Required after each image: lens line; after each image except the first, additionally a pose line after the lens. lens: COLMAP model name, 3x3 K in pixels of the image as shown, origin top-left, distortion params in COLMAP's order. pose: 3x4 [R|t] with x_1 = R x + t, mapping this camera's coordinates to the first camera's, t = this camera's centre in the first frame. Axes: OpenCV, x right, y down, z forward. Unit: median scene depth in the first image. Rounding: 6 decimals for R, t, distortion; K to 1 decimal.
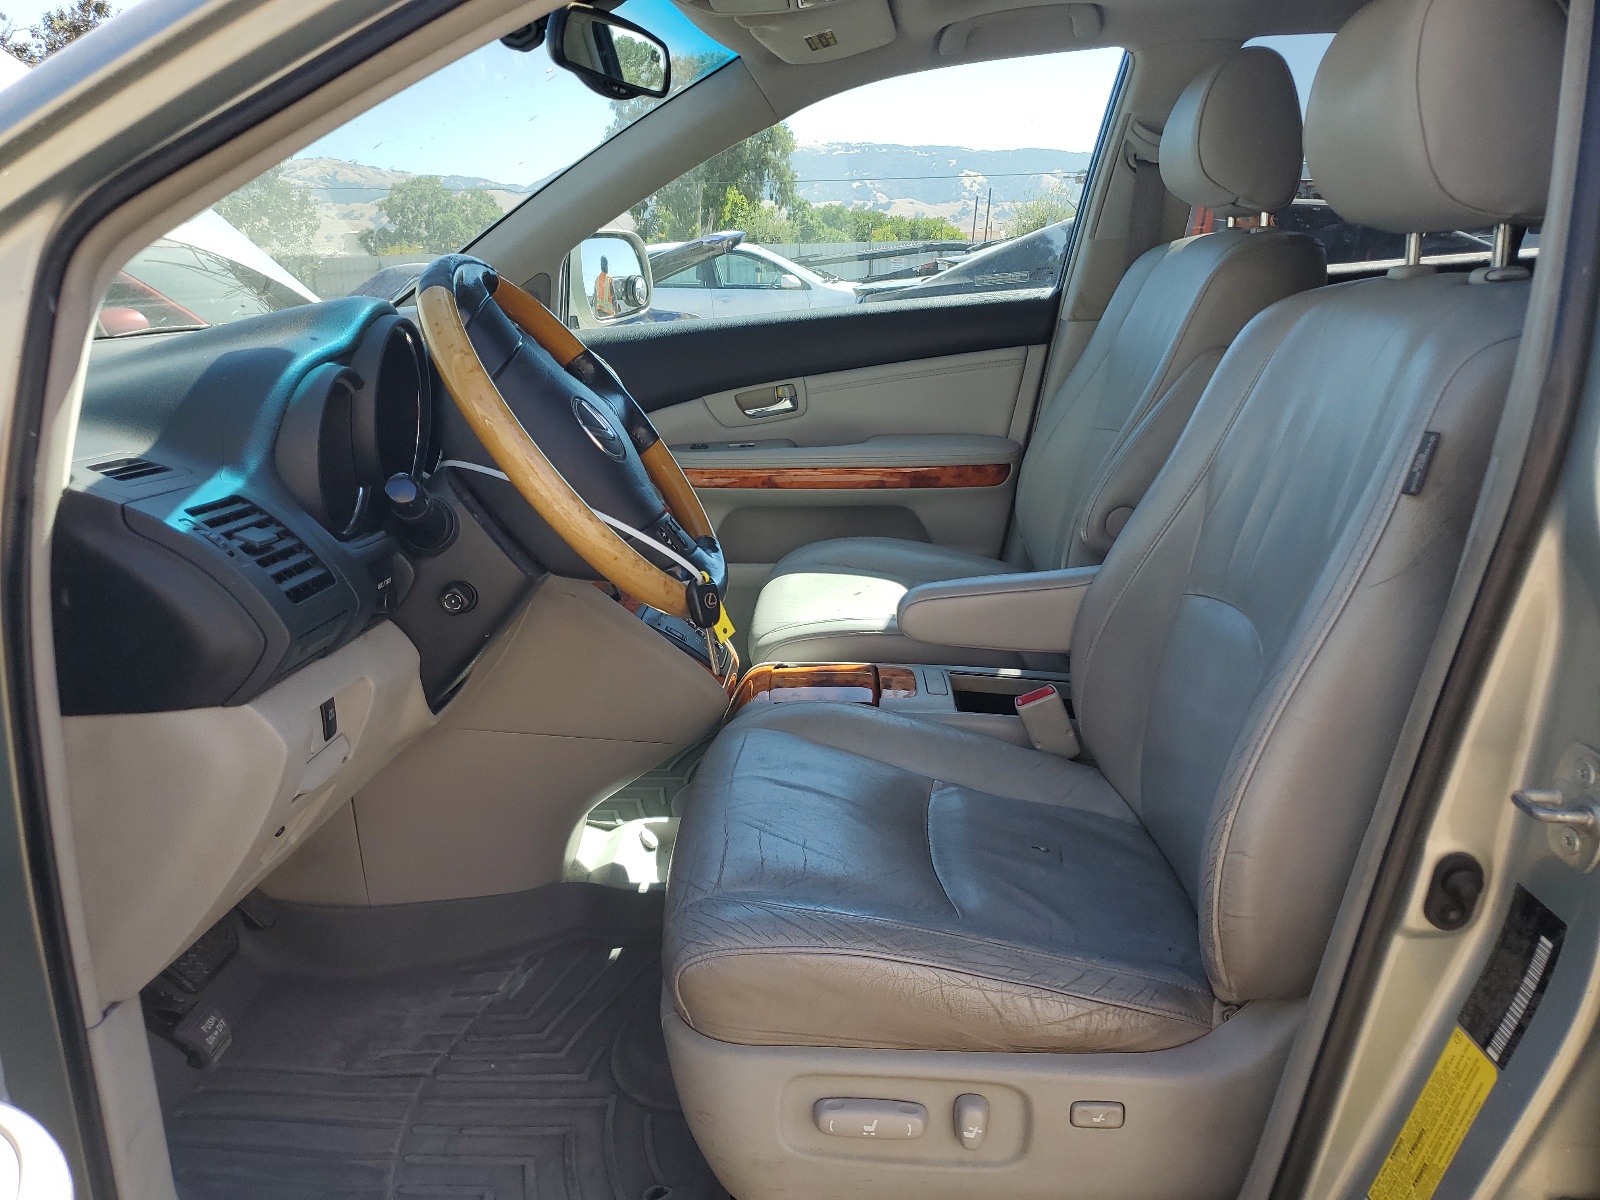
lens RADIAL K [[1211.7, 0, 799.8], [0, 1211.7, 599.8], [0, 0, 1]] dist [-0.007040, -0.003031]
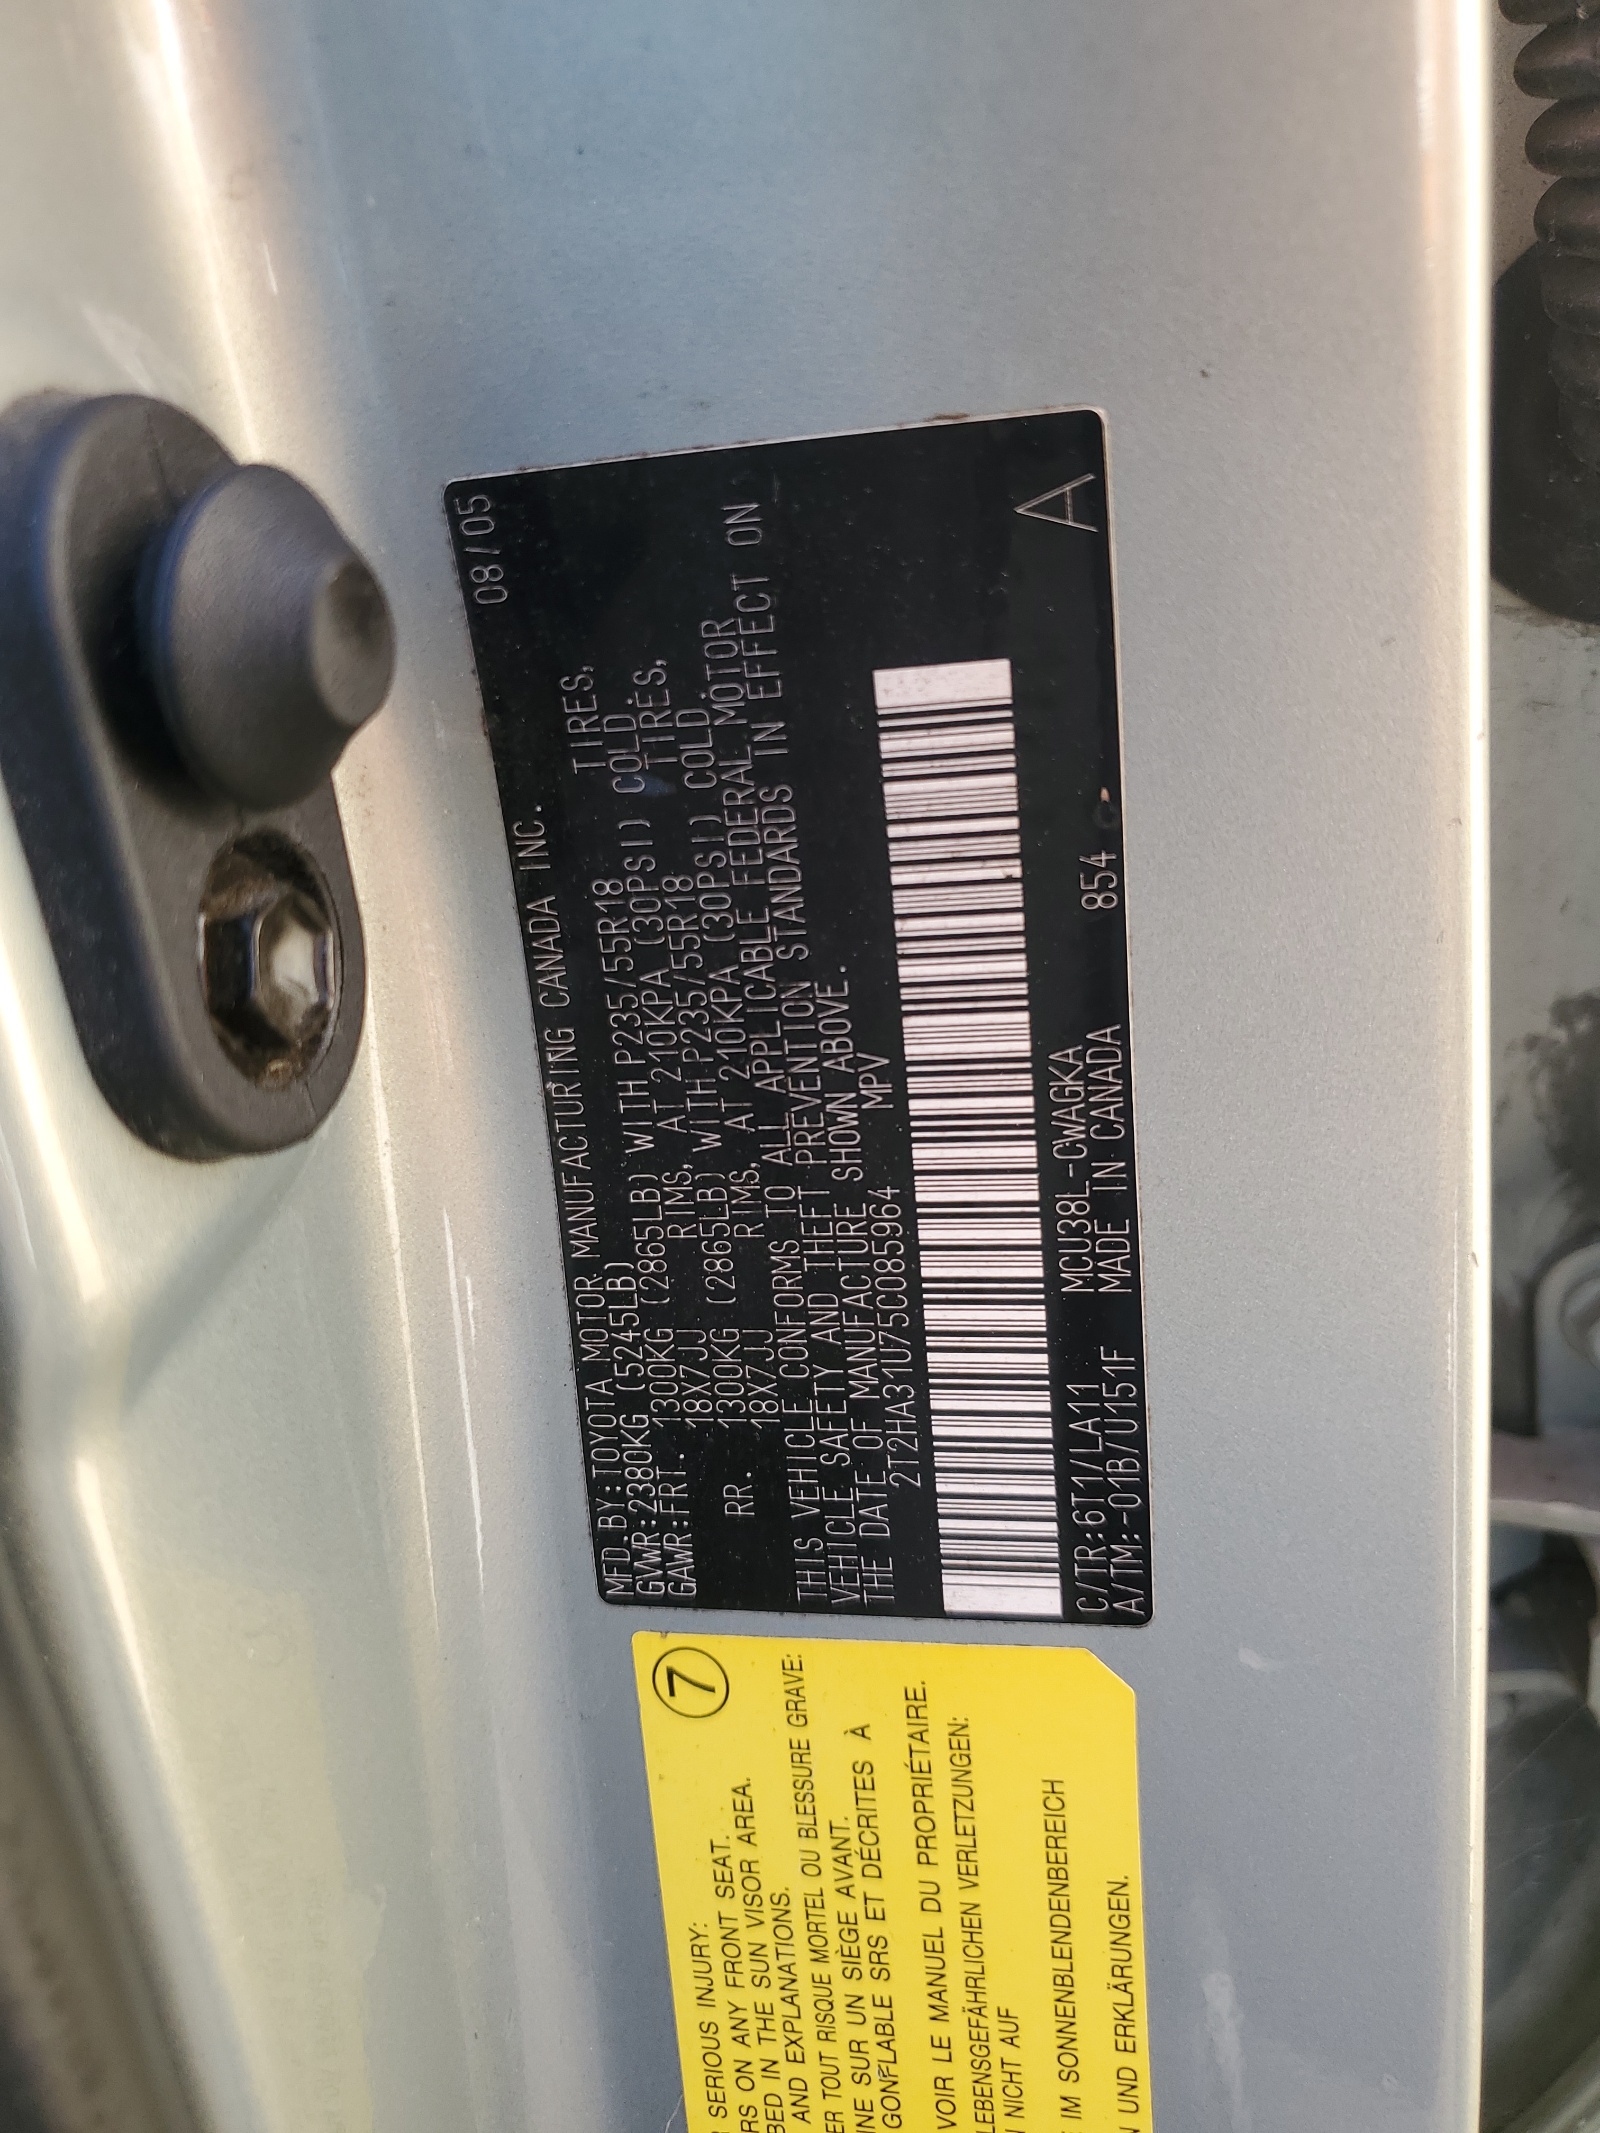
lens RADIAL K [[1615.3, 0, 800.0], [0, 1615.3, 1066.4], [0, 0, 1]] dist [-0.007040, -0.003031]
pose [[0.171169, -0.522922, 0.835018, 0.435975], [0.360817, 0.821917, 0.440754, 0.227441], [-0.916795, 0.225845, 0.329365, 0.932649]]
